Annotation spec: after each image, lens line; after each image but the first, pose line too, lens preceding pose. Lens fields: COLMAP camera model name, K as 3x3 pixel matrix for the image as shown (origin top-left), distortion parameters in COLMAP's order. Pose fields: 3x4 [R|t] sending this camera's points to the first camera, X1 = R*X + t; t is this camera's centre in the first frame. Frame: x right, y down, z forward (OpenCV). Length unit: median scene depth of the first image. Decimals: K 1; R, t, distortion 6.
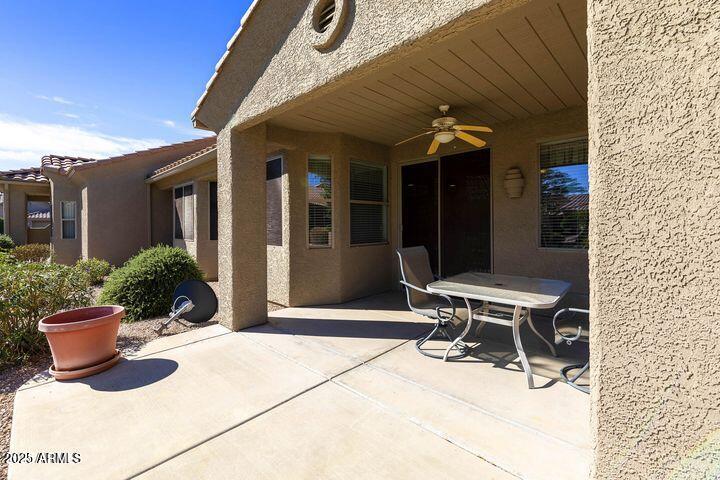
lens RADIAL K [[312.4, 0, 356.0], [0, 312.4, 227.7], [0, 0, 1]] dist [0.004870, -0.001154]
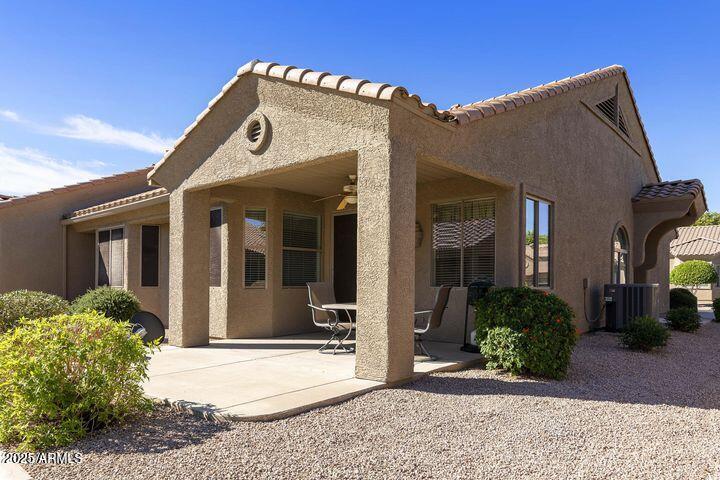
lens RADIAL K [[486.2, 0, 363.0], [0, 486.2, 279.2], [0, 0, 1]] dist [0.005565, 0.002464]
pose [[0.997092, 0.009720, 0.075590, 0.150651], [-0.008059, 0.999720, -0.022251, 0.069597], [-0.075785, 0.021577, 0.996891, -0.835123]]
